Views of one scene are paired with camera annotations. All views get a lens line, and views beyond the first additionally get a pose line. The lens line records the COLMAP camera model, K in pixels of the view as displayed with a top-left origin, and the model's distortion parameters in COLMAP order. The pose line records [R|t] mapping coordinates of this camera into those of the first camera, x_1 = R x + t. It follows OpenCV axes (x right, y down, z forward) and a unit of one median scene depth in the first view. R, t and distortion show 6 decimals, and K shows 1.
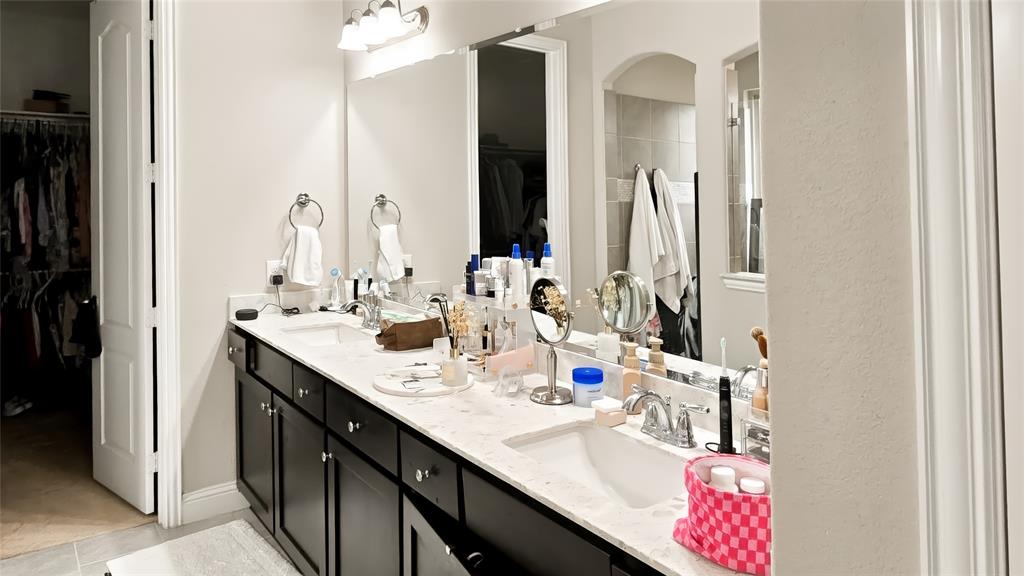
lens RADIAL K [[650.9, 0, 488.3], [0, 650.9, 211.6], [0, 0, 1]] dist [-0.000247, 0.000519]
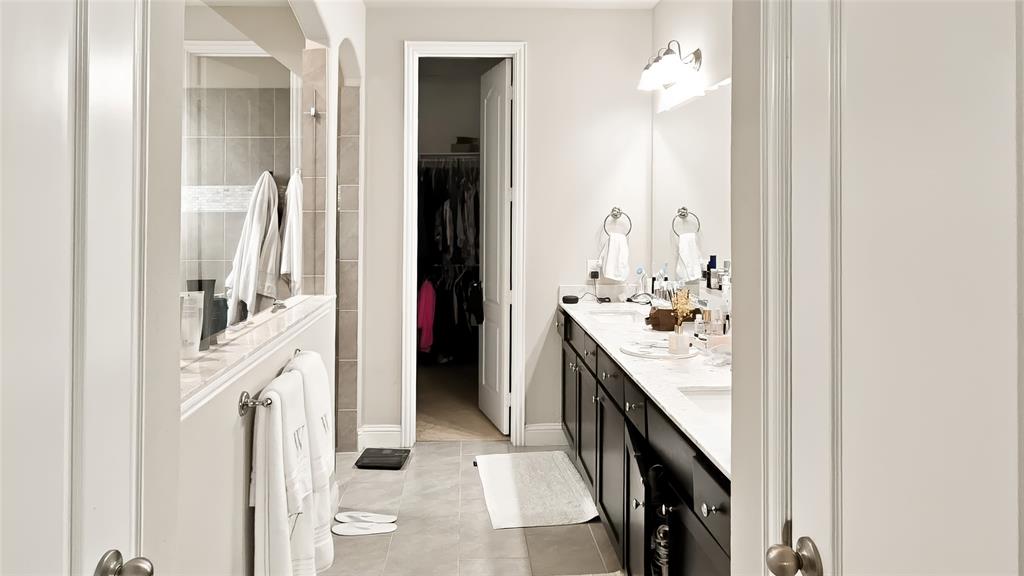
lens RADIAL K [[650.9, 0, 488.3], [0, 650.9, 211.6], [0, 0, 1]] dist [-0.000247, 0.000519]
pose [[0.820959, -0.011776, -0.570866, 0.237412], [0.000103, 0.999790, -0.020475, 0.006029], [0.570987, 0.016750, 0.820788, -0.175656]]
